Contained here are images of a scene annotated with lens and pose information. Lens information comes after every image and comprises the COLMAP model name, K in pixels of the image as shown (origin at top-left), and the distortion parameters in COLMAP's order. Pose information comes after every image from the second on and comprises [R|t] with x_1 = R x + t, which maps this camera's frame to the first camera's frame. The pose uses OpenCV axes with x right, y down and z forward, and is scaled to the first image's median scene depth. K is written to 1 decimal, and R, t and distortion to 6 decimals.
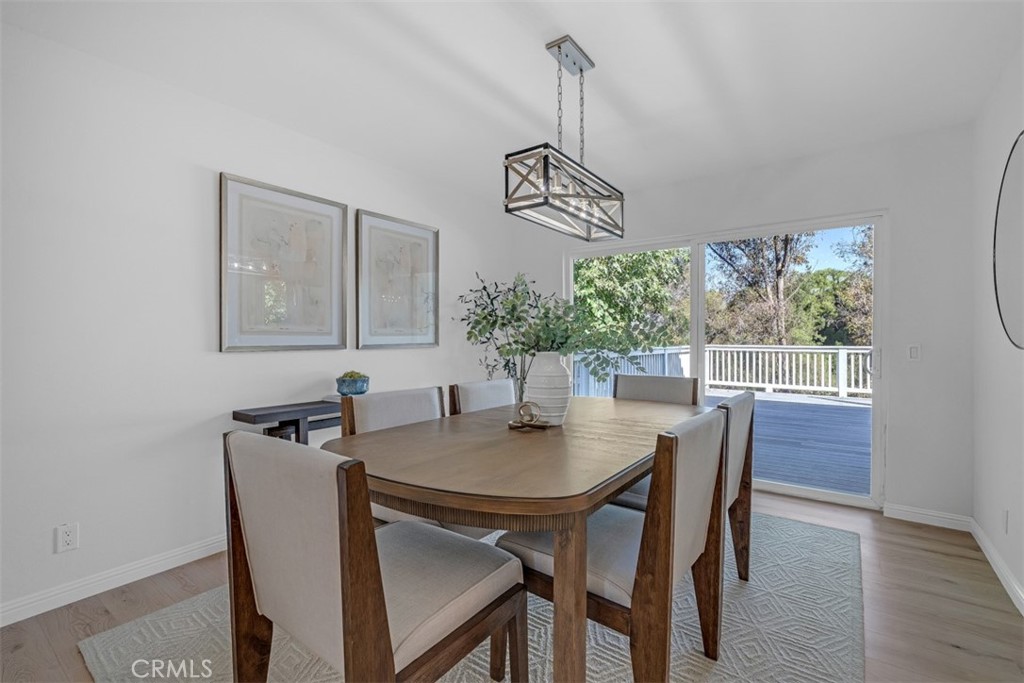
lens RADIAL K [[452.9, 0, 510.7], [0, 452.9, 337.3], [0, 0, 1]] dist [0.002619, 0.000008]
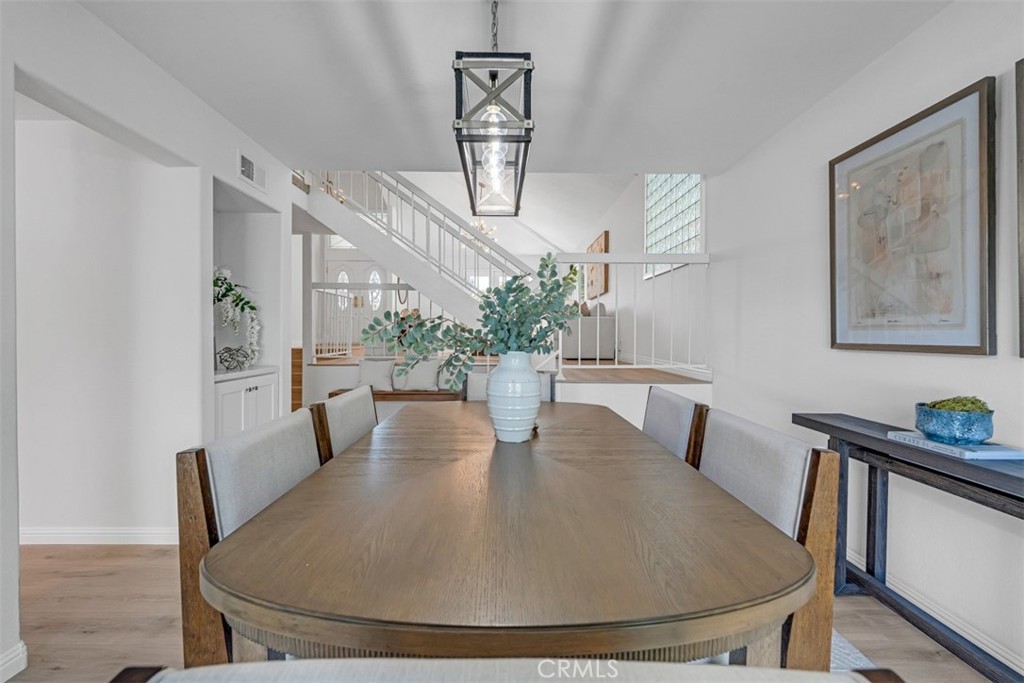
lens RADIAL K [[452.9, 0, 510.9], [0, 452.9, 344.3], [0, 0, 1]] dist [0.002619, 0.000008]
pose [[-0.802306, 0.021846, -0.596513, 0.420207], [0.005554, 0.999560, 0.029136, -0.004874], [0.596887, 0.020062, -0.802075, 1.172266]]
